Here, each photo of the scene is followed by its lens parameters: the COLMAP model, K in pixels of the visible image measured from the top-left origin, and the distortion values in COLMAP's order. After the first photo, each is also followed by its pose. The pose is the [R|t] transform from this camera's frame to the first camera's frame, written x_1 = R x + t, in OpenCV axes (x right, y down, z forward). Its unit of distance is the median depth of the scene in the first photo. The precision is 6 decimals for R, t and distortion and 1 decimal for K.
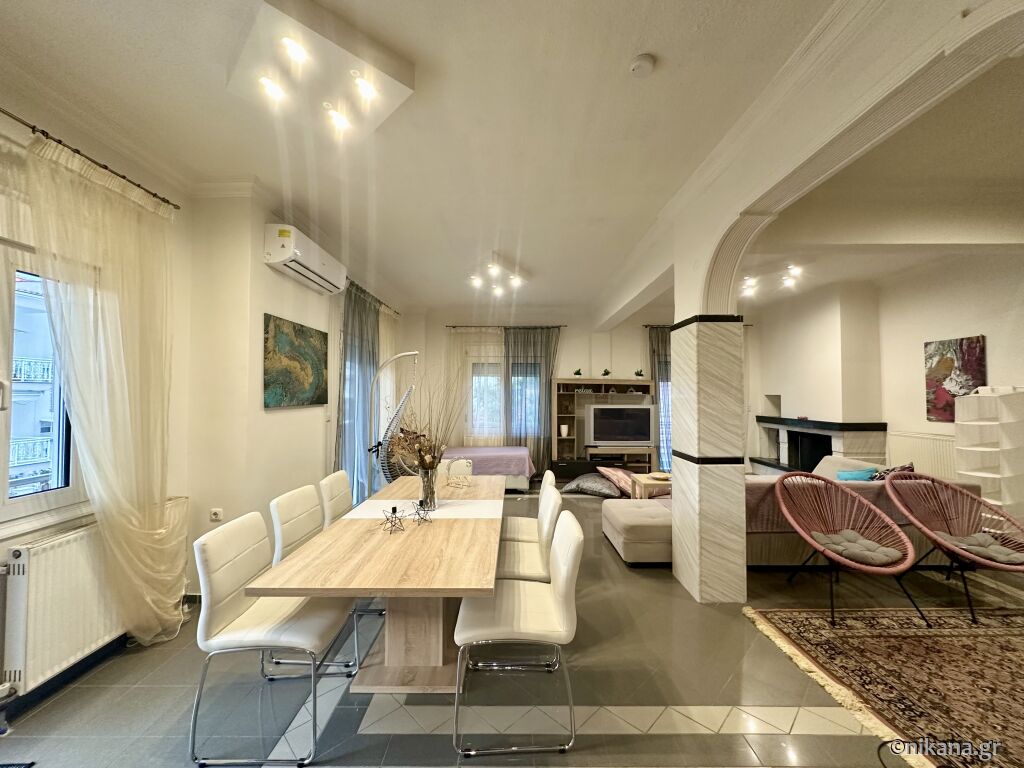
lens RADIAL K [[410.3, 0, 510.9], [0, 410.3, 383.4], [0, 0, 1]] dist [-0.000712, 0.000647]
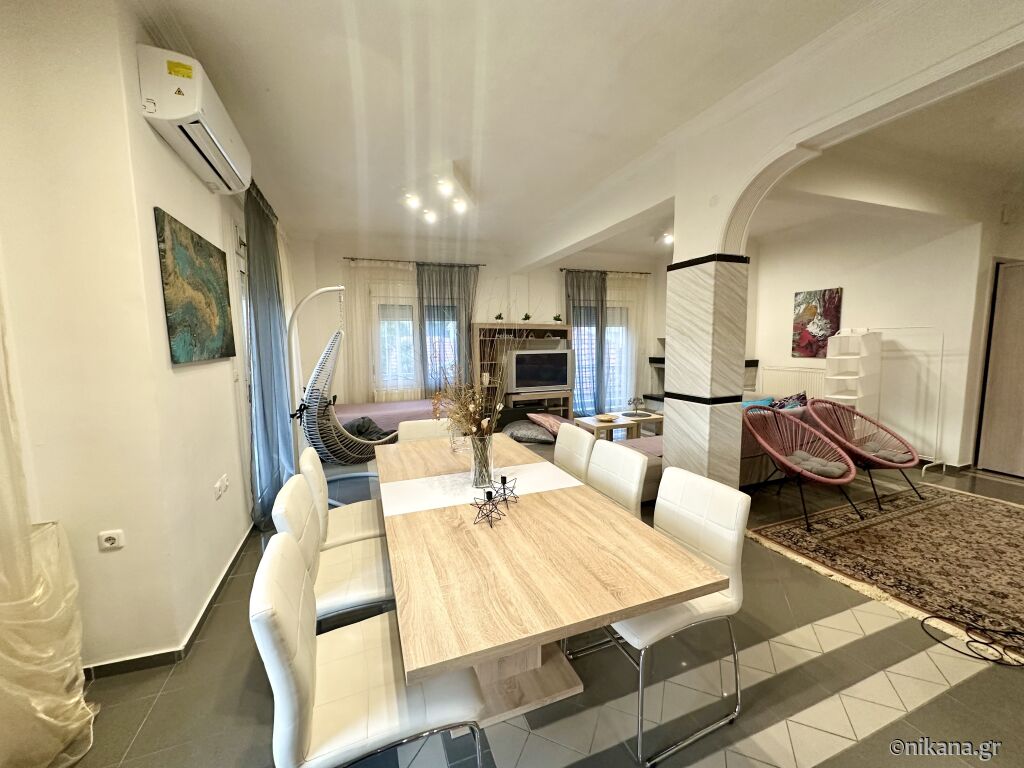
lens RADIAL K [[410.3, 0, 514.0], [0, 410.3, 383.9], [0, 0, 1]] dist [-0.000712, 0.000647]
pose [[0.932251, -0.051469, 0.358132, -0.336876], [0.005045, 0.991583, 0.129370, 0.010383], [-0.361777, -0.118799, 0.924665, 0.222685]]
